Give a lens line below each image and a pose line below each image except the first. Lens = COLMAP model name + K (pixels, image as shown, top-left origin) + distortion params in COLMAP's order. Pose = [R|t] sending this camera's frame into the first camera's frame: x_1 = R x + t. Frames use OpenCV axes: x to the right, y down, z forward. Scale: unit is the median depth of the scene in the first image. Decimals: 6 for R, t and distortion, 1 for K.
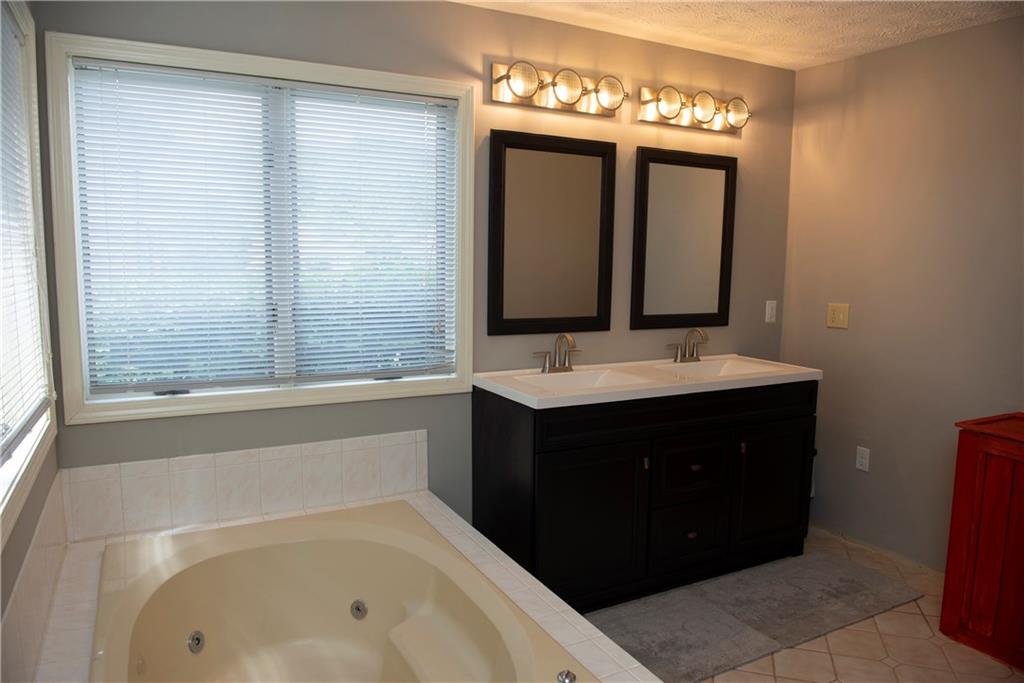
lens RADIAL K [[698.0, 0, 511.6], [0, 698.0, 337.3], [0, 0, 1]] dist [-0.050562, -0.002597]
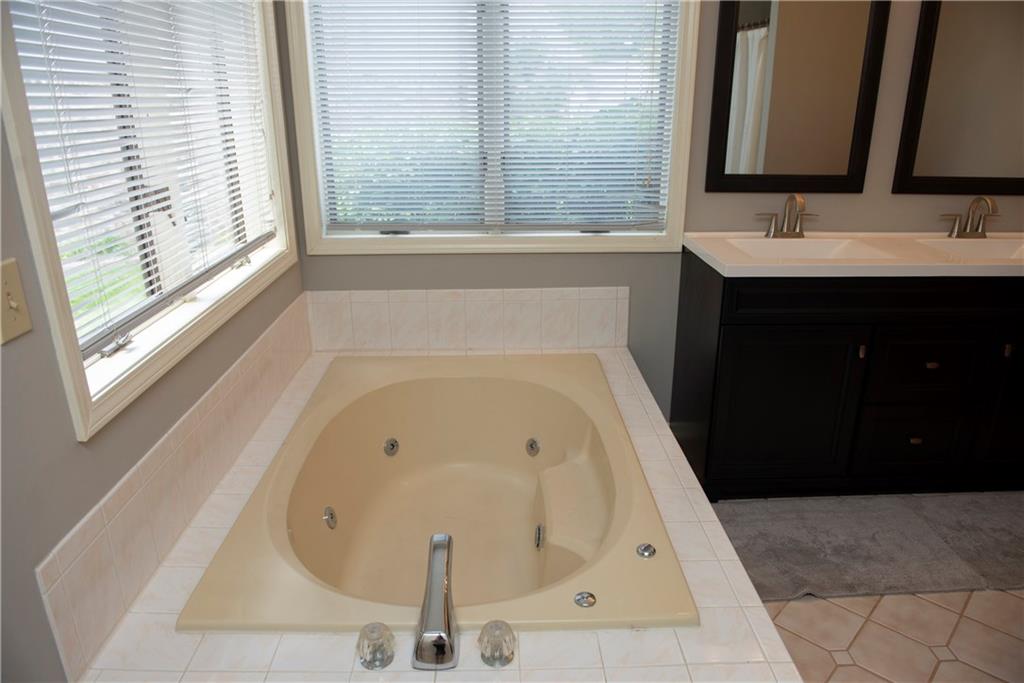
lens RADIAL K [[698.0, 0, 513.1], [0, 698.0, 342.3], [0, 0, 1]] dist [-0.050562, -0.002597]
pose [[0.892806, 0.133218, -0.430291, 0.169229], [-0.035775, 0.973219, 0.227080, -0.008959], [0.449018, -0.187345, 0.873662, 0.057516]]
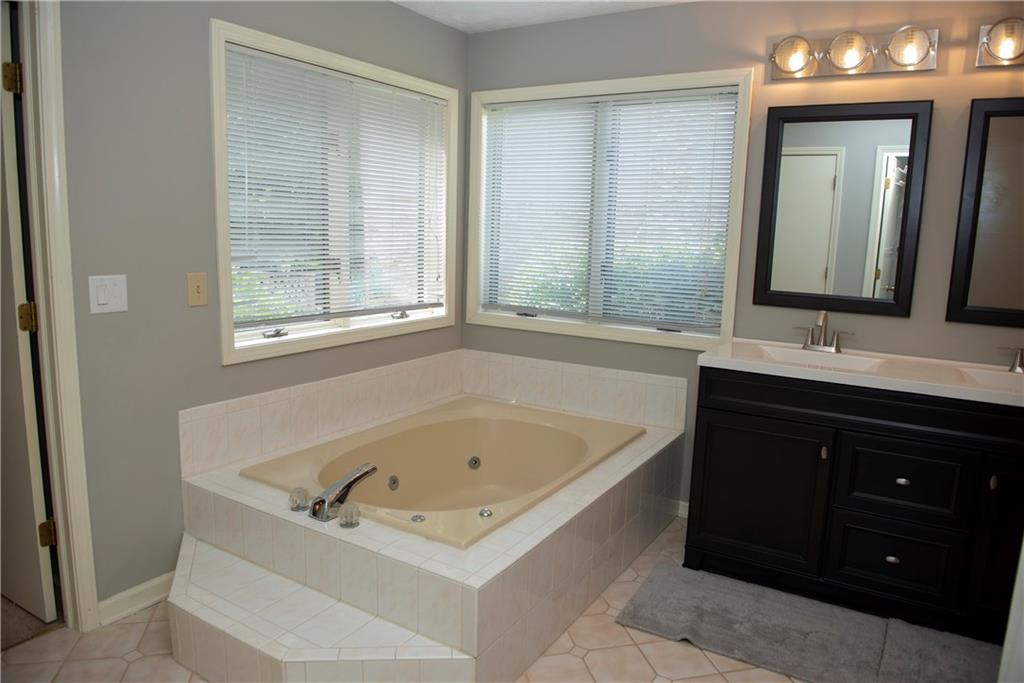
lens RADIAL K [[698.0, 0, 508.3], [0, 698.0, 336.0], [0, 0, 1]] dist [-0.050562, -0.002597]
pose [[0.501177, 0.132639, -0.855119, 0.727762], [-0.120903, 0.989223, 0.082580, 0.002869], [0.856857, 0.062000, 0.511812, 0.157555]]
